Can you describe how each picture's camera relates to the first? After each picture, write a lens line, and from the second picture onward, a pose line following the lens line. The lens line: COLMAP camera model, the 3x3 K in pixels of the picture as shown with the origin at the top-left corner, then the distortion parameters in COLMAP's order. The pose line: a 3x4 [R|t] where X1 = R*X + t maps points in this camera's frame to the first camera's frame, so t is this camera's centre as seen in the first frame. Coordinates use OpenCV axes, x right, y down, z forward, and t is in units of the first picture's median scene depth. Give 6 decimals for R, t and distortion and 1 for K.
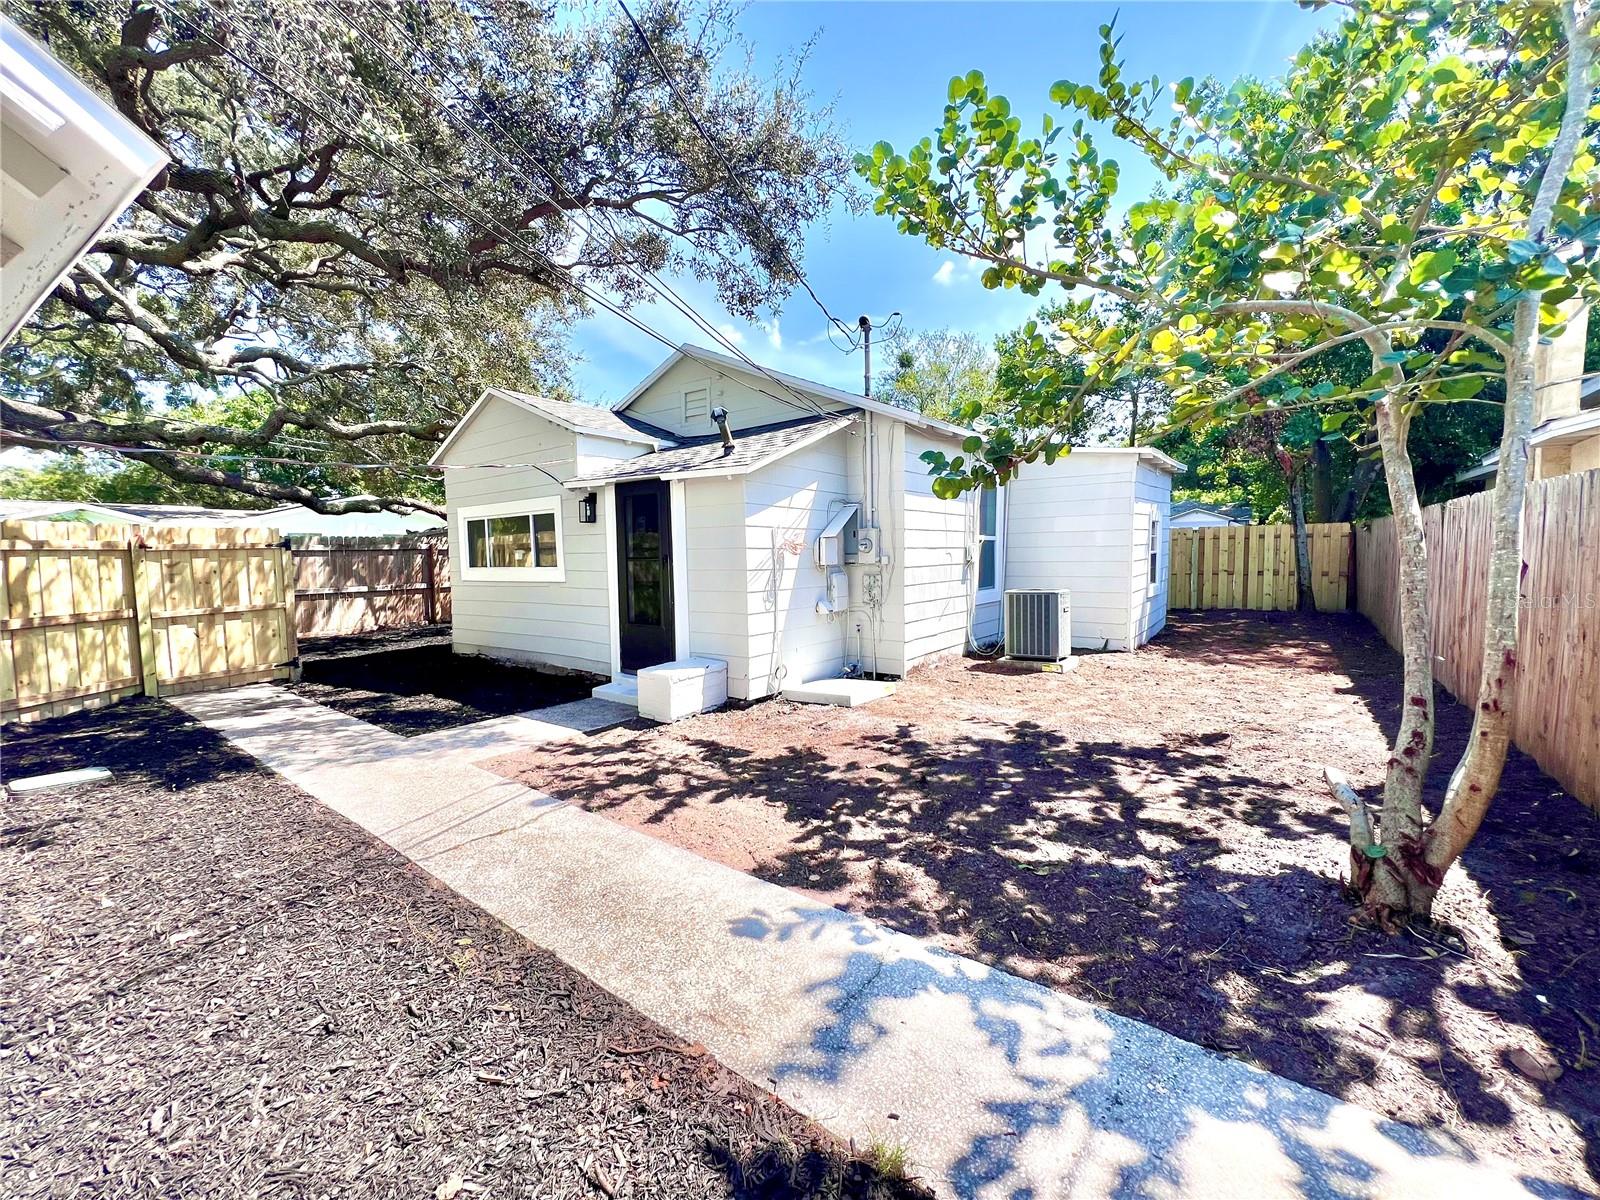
lens RADIAL K [[636.5, 0, 800.1], [0, 636.5, 599.9], [0, 0, 1]] dist [0.000360, 0.000049]
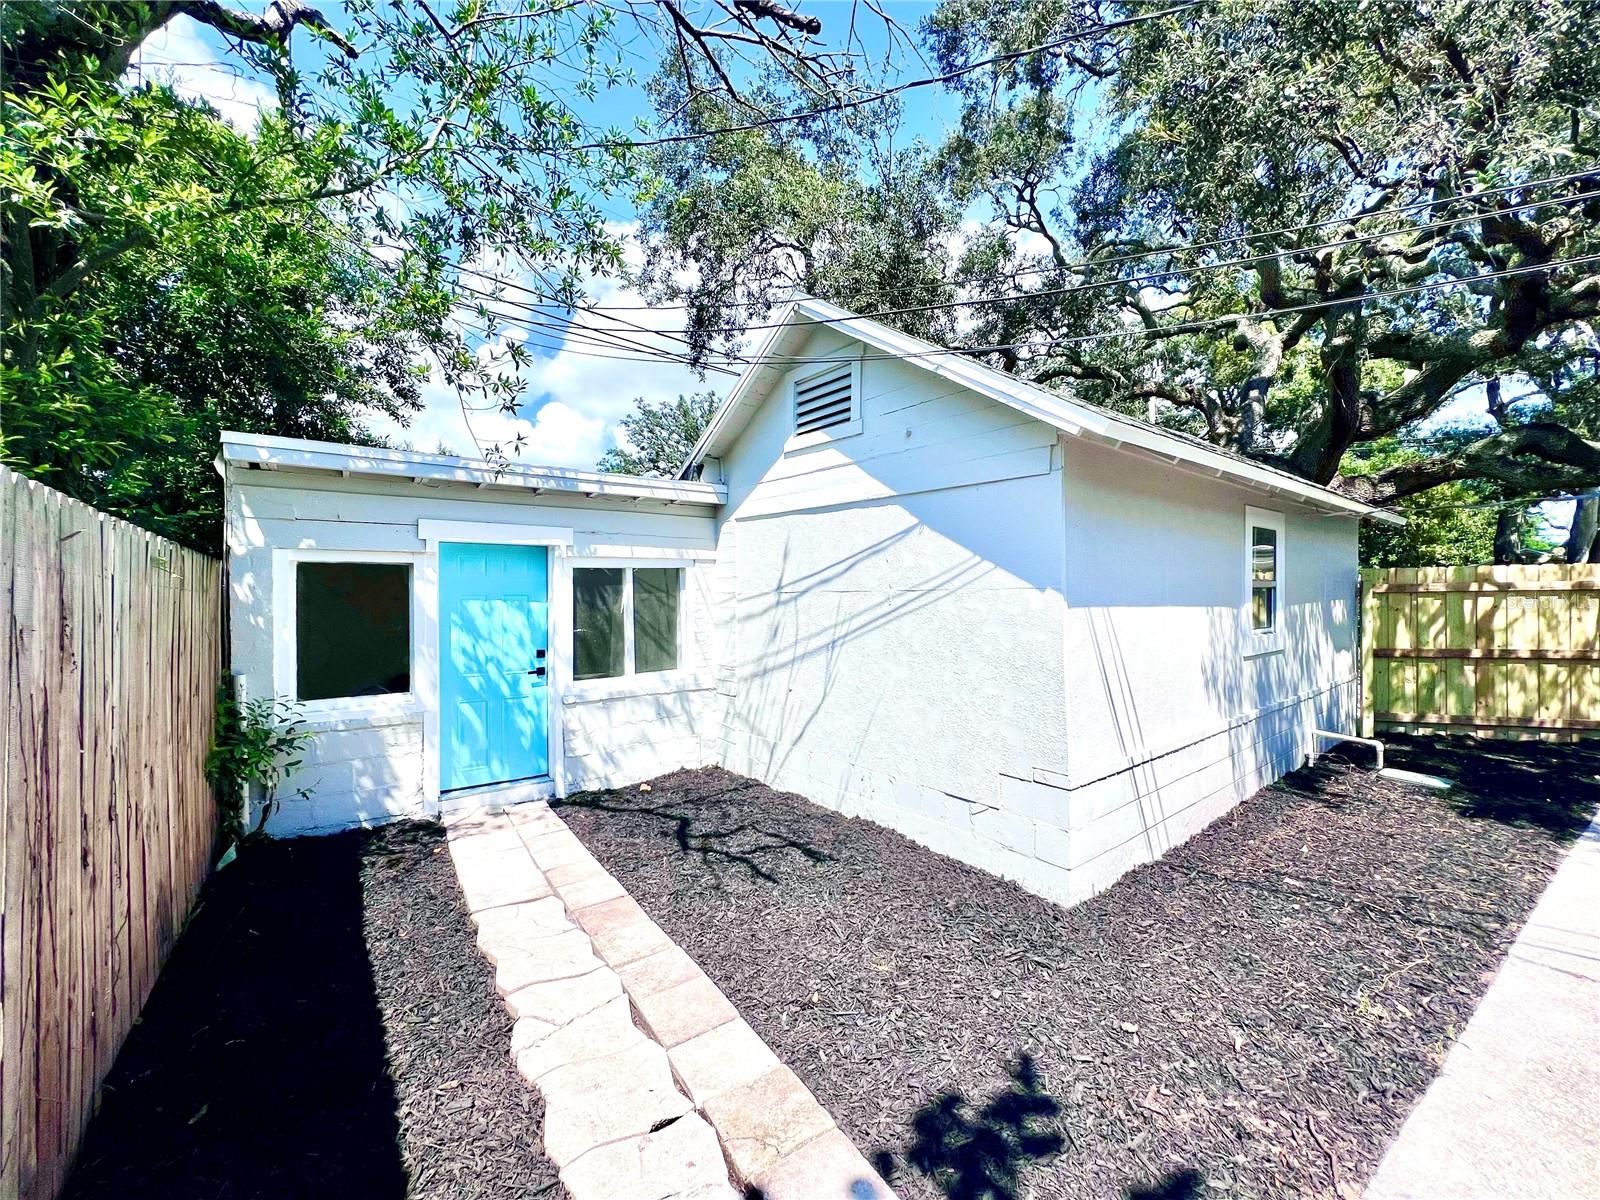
lens RADIAL K [[636.5, 0, 799.6], [0, 636.5, 598.5], [0, 0, 1]] dist [0.000360, 0.000049]
pose [[-0.317344, 0.012568, -0.948227, 0.288612], [-0.058679, 0.997736, 0.032862, -0.028979], [0.946493, 0.066070, -0.315888, 0.166499]]
